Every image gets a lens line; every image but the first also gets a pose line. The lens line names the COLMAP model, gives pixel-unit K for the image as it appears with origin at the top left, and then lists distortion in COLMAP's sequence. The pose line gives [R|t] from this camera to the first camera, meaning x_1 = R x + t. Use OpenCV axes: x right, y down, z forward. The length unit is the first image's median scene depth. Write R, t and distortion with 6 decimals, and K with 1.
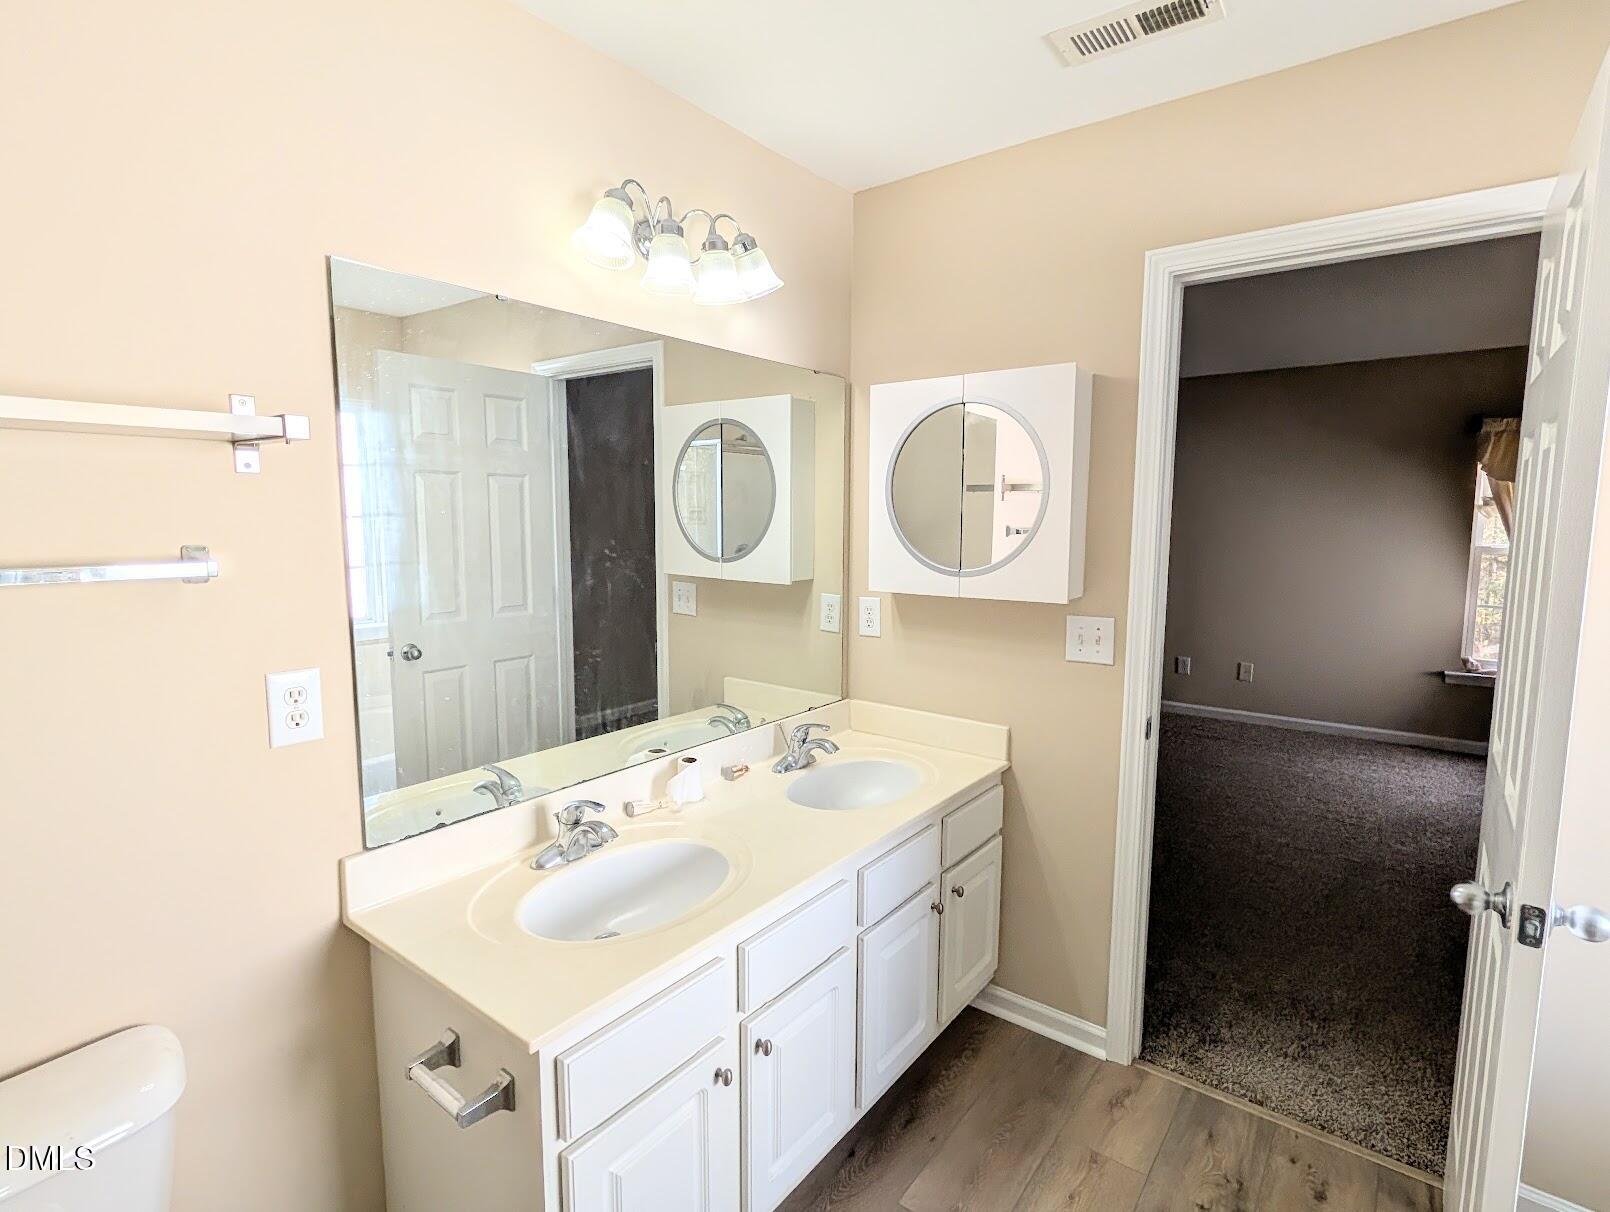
lens RADIAL K [[807.5, 0, 804.3], [0, 807.5, 600.5], [0, 0, 1]] dist [-0.001747, 0.000871]
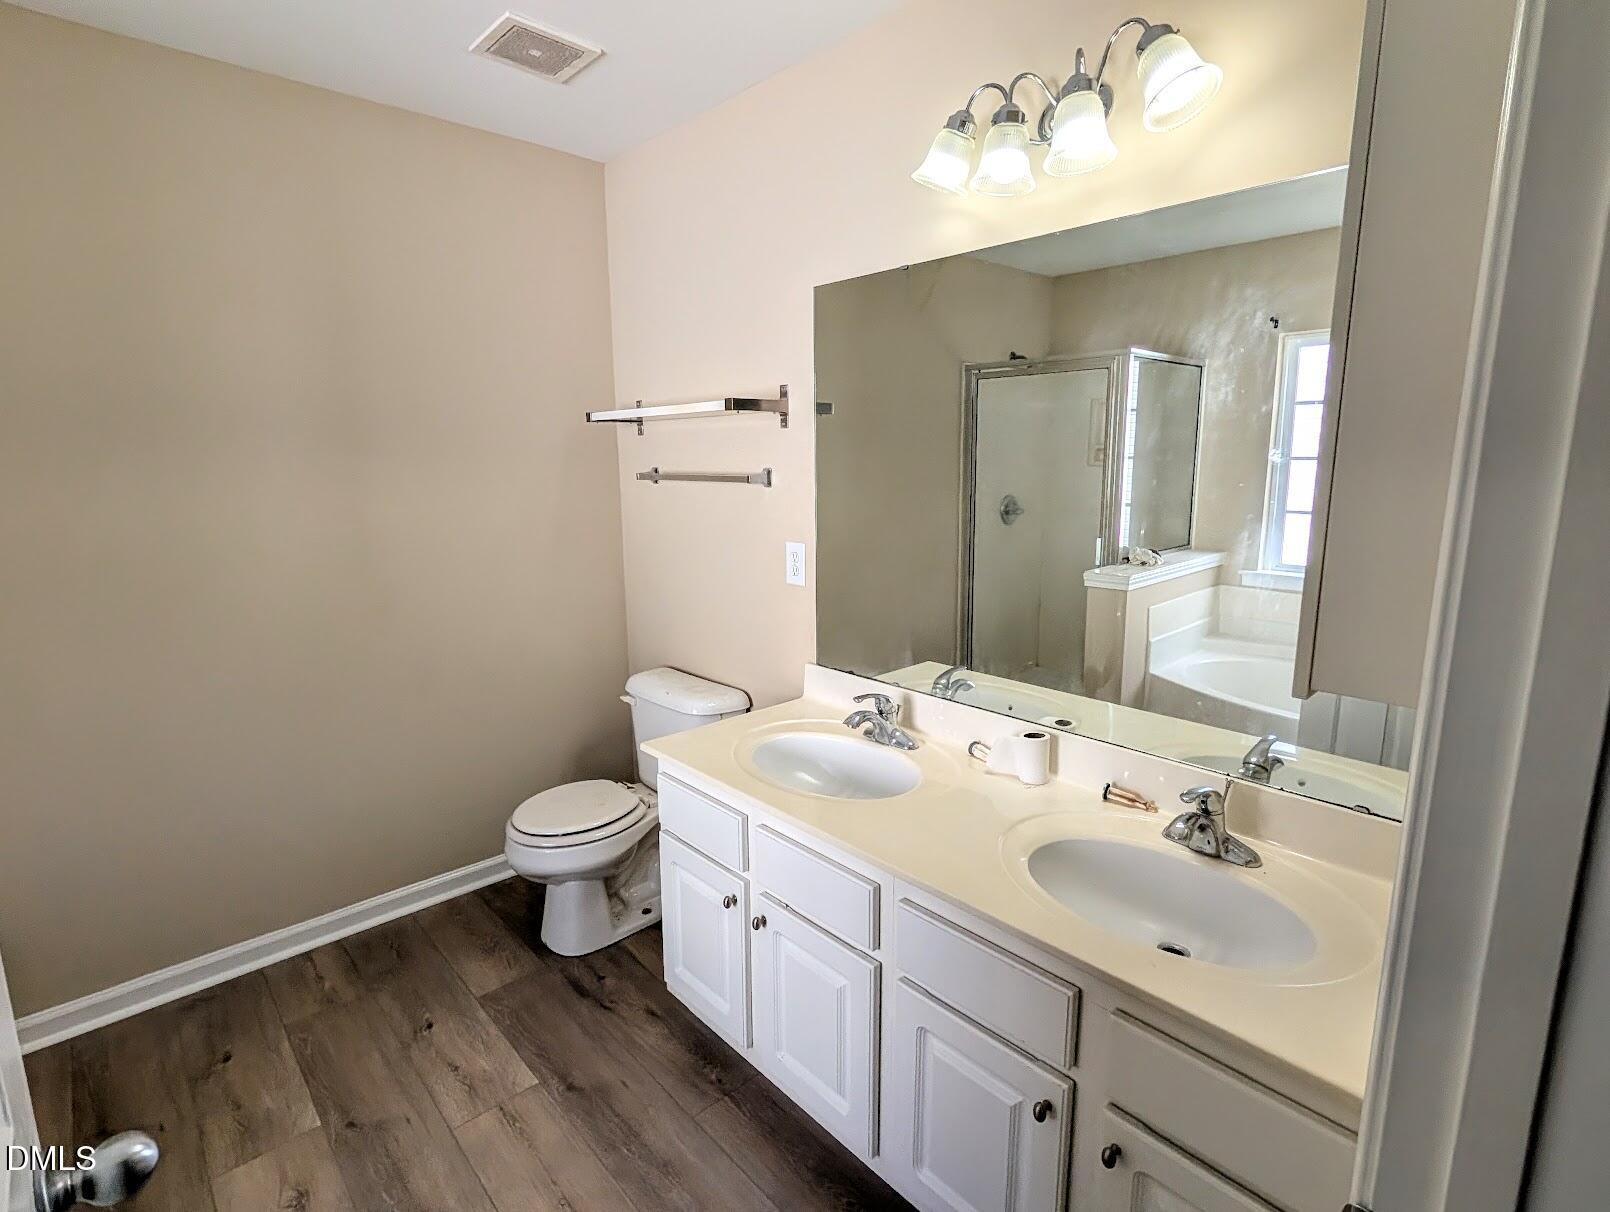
lens RADIAL K [[807.5, 0, 800.5], [0, 807.5, 614.0], [0, 0, 1]] dist [-0.001747, 0.000871]
pose [[-0.173837, 0.193784, -0.965520, 0.756292], [-0.099532, 0.971970, 0.212999, -0.094165], [0.979732, 0.133127, -0.149676, 0.922781]]
